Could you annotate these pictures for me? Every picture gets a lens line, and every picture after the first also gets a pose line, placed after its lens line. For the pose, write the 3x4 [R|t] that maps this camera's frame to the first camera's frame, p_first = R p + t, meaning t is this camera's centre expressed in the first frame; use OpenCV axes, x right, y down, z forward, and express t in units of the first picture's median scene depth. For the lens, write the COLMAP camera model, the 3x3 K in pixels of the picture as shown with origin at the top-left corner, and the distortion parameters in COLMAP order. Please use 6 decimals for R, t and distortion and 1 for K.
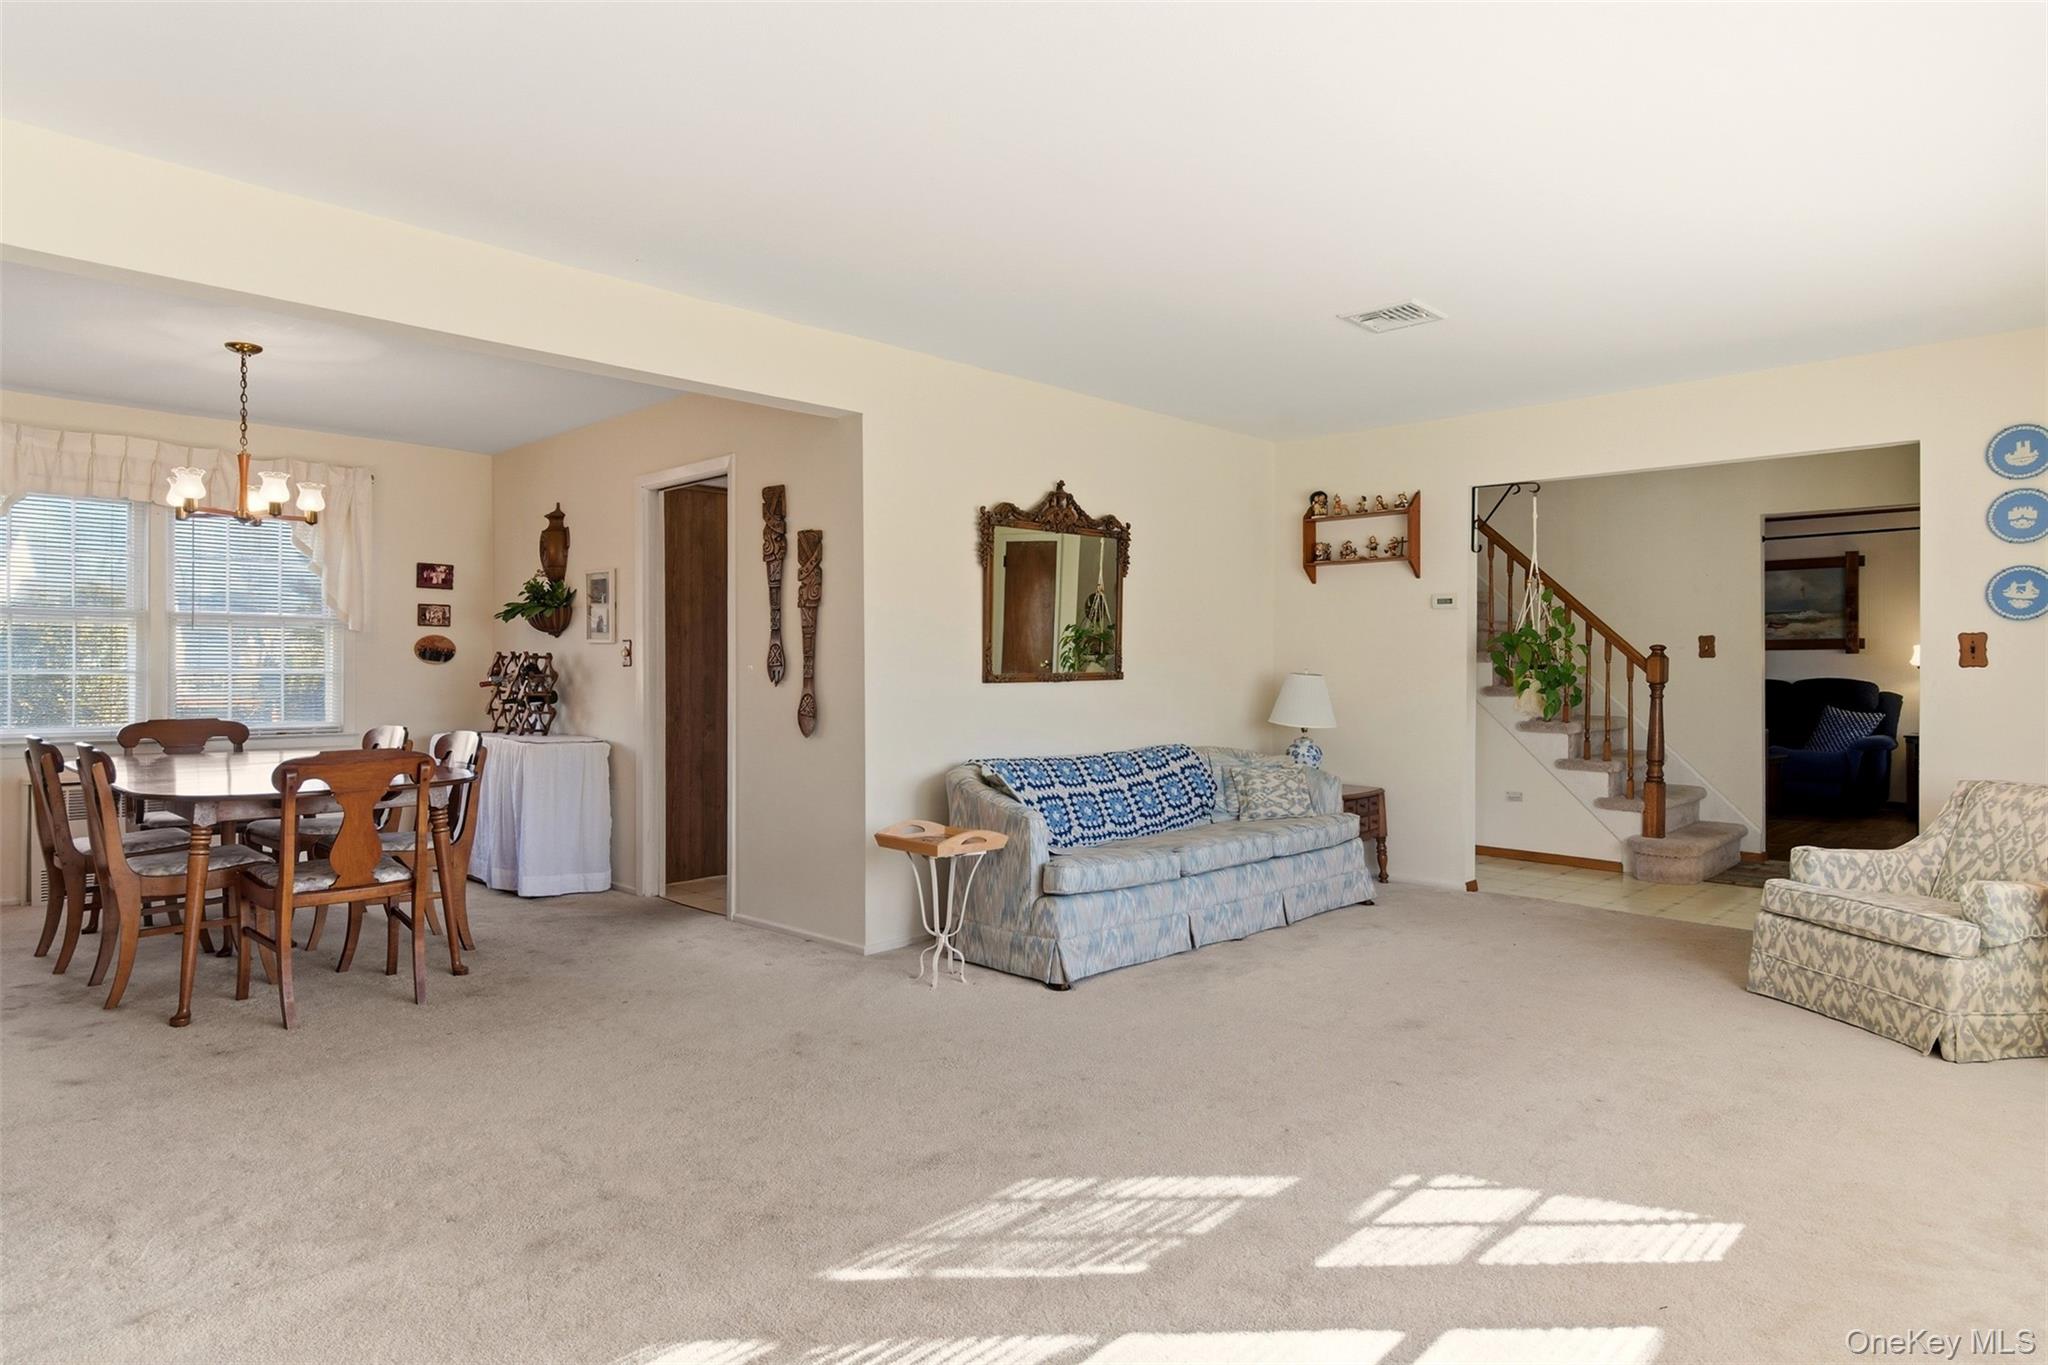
lens RADIAL K [[1151.8, 0, 1004.1], [0, 1151.8, 662.8], [0, 0, 1]] dist [0.005630, -0.000759]
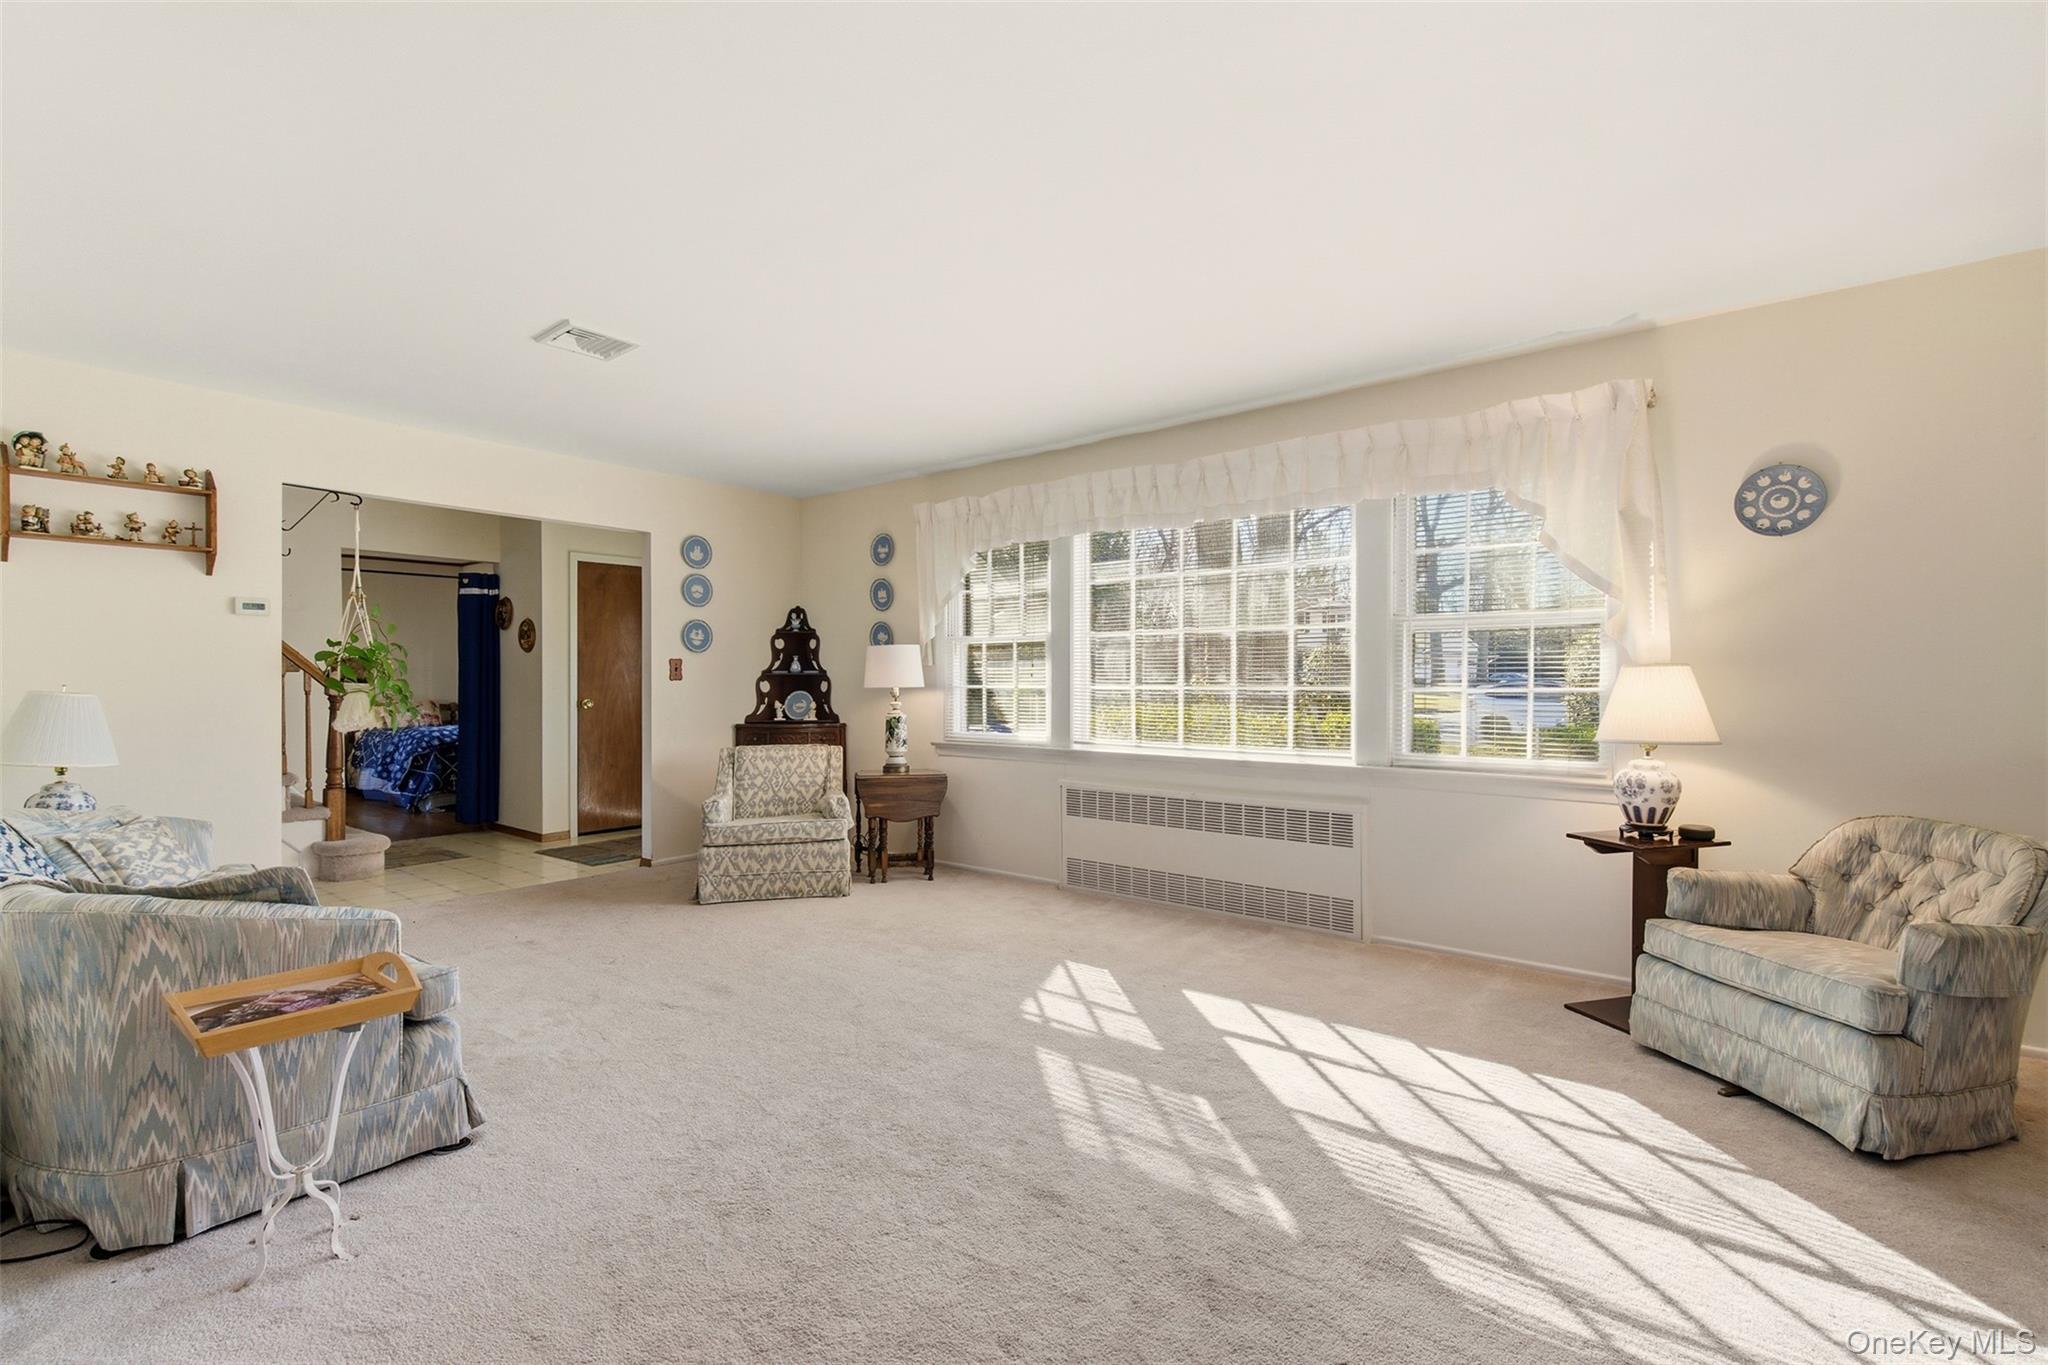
lens RADIAL K [[921.4, 0, 1009.2], [0, 921.4, 685.3], [0, 0, 1]] dist [-0.000212, -0.000153]
pose [[-0.096516, -0.007877, 0.995300, -0.487384], [-0.001755, 0.999968, 0.007744, -0.000126], [-0.995330, -0.001000, -0.096526, 0.656517]]
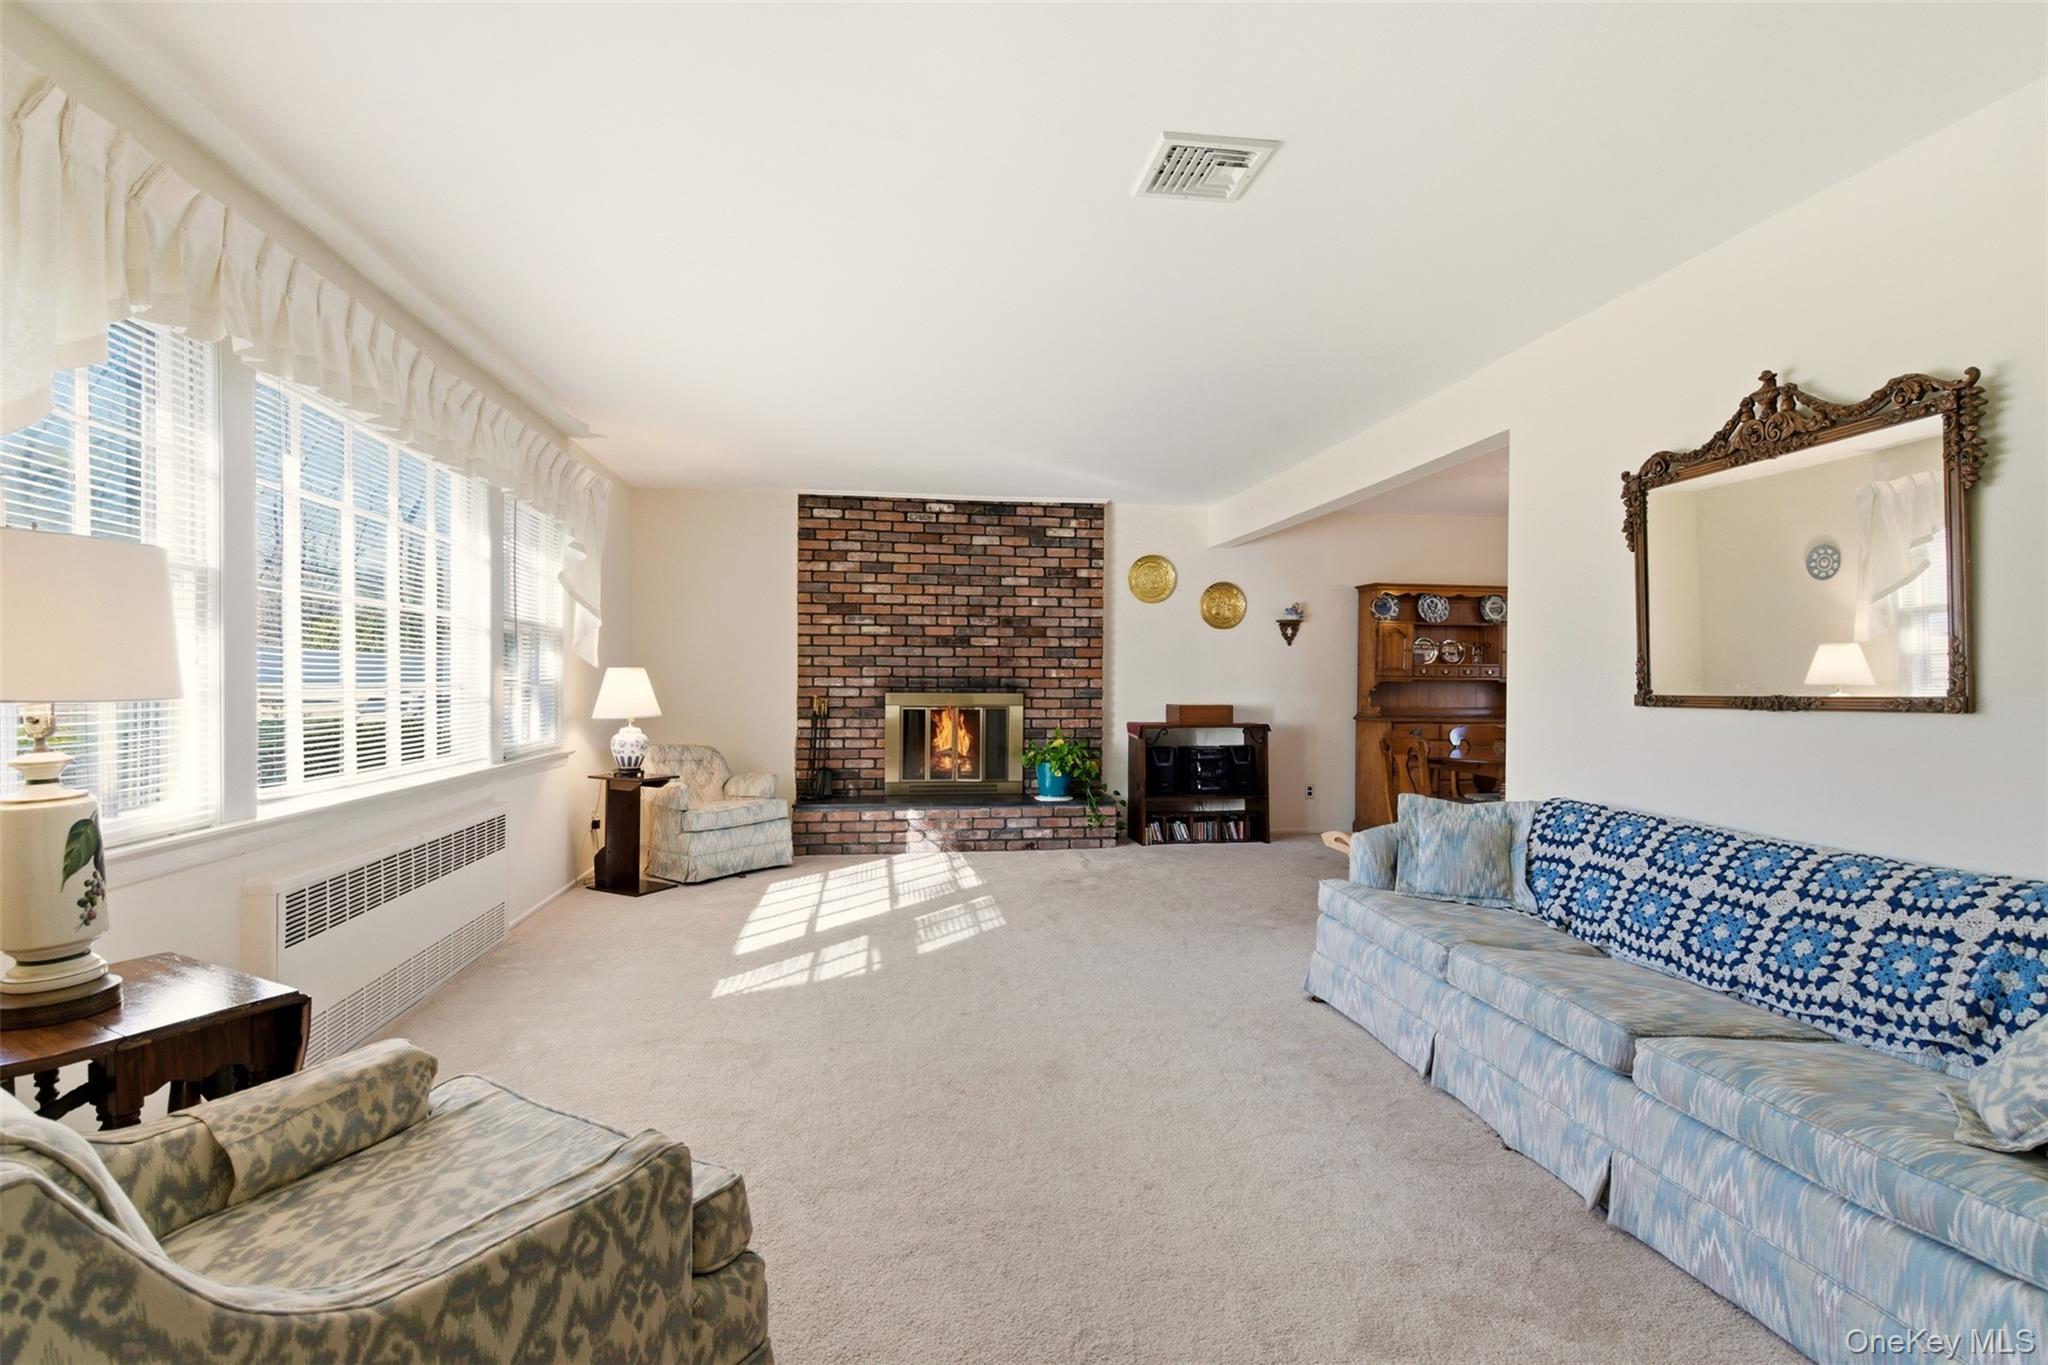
lens RADIAL K [[921.4, 0, 1029.1], [0, 921.4, 685.2], [0, 0, 1]] dist [-0.000212, -0.000153]
pose [[-0.586243, -0.004517, -0.810123, 0.780146], [-0.005391, 0.999984, -0.001675, 0.008371], [0.810117, 0.003385, -0.586258, 1.156383]]
